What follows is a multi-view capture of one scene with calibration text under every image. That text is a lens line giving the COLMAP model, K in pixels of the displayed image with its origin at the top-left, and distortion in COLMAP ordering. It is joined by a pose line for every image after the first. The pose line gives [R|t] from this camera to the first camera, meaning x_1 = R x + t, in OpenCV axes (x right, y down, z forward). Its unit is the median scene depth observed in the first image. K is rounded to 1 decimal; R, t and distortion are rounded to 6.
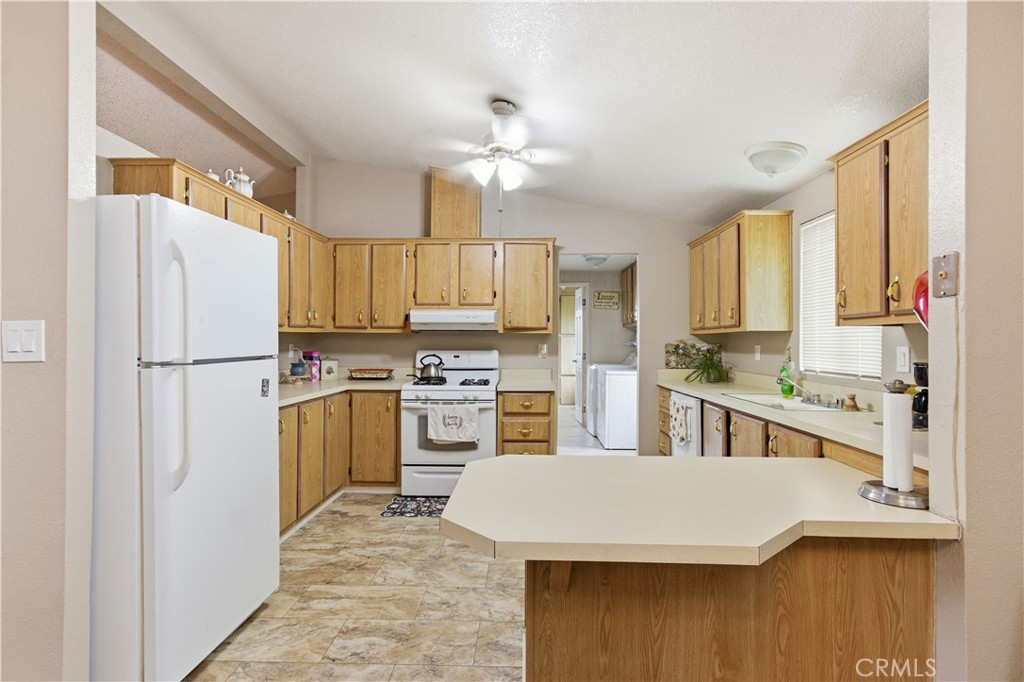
lens RADIAL K [[493.6, 0, 512.0], [0, 493.6, 341.0], [0, 0, 1]] dist [0.001519, 0.000301]
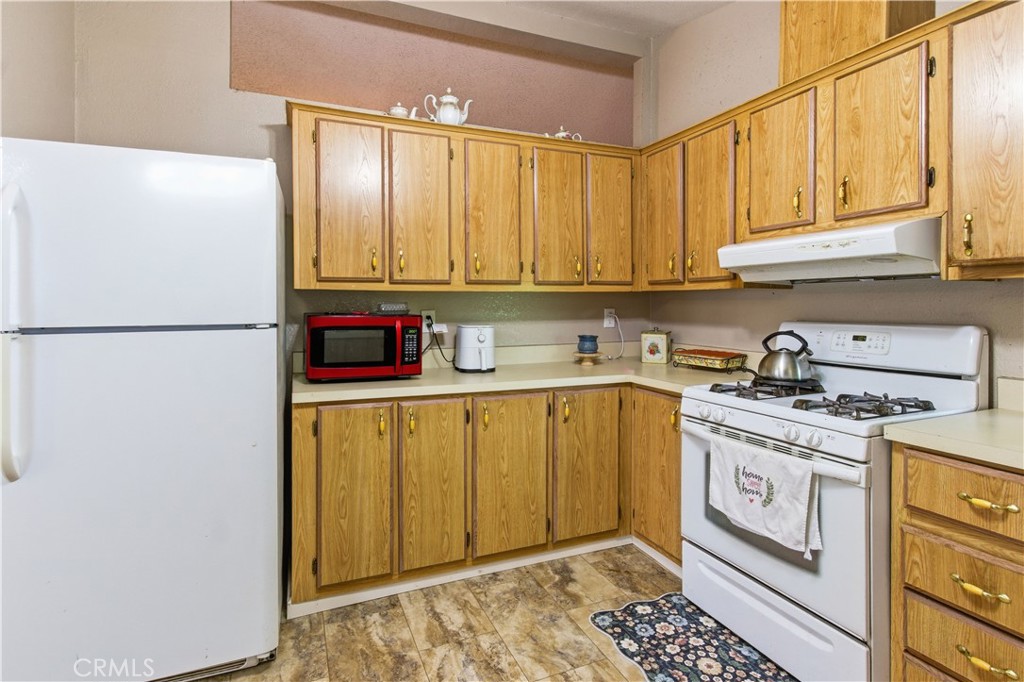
lens RADIAL K [[512.8, 0, 509.7], [0, 512.8, 307.2], [0, 0, 1]] dist [0.001695, 0.000259]
pose [[0.416295, -0.002483, -0.909226, 0.207666], [0.002062, 0.999996, -0.001786, 0.004909], [0.909227, -0.001131, 0.416299, 0.624277]]
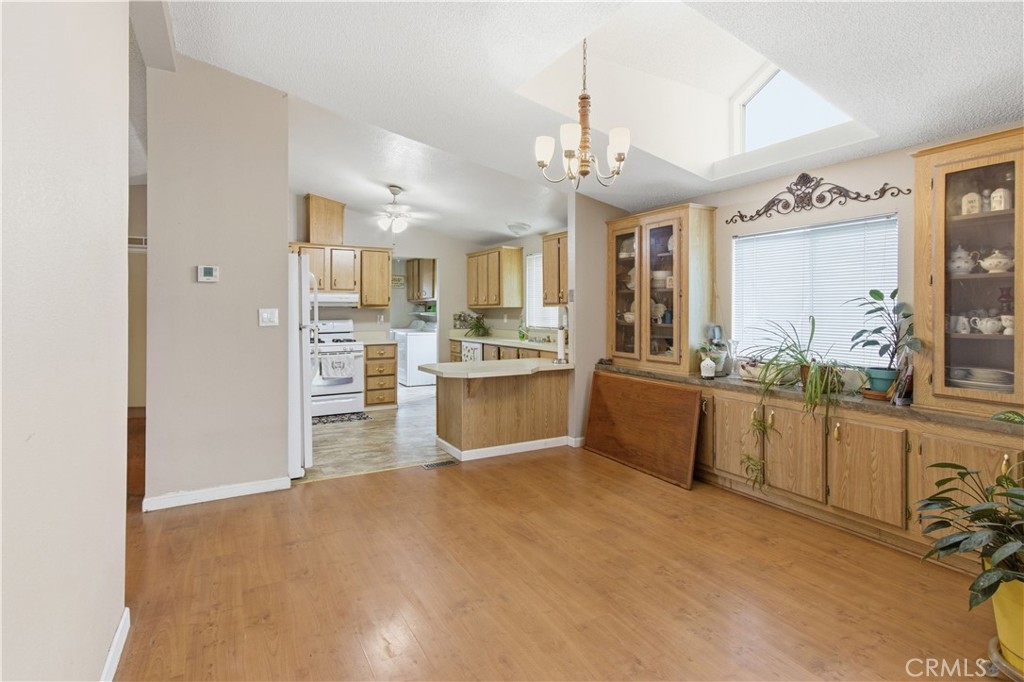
lens RADIAL K [[512.8, 0, 509.7], [0, 512.8, 307.2], [0, 0, 1]] dist [0.001695, 0.000259]
pose [[0.858967, -0.003055, 0.512022, -0.490928], [0.004804, 0.999986, -0.002093, -0.015118], [-0.512008, 0.004258, 0.858970, -0.684344]]
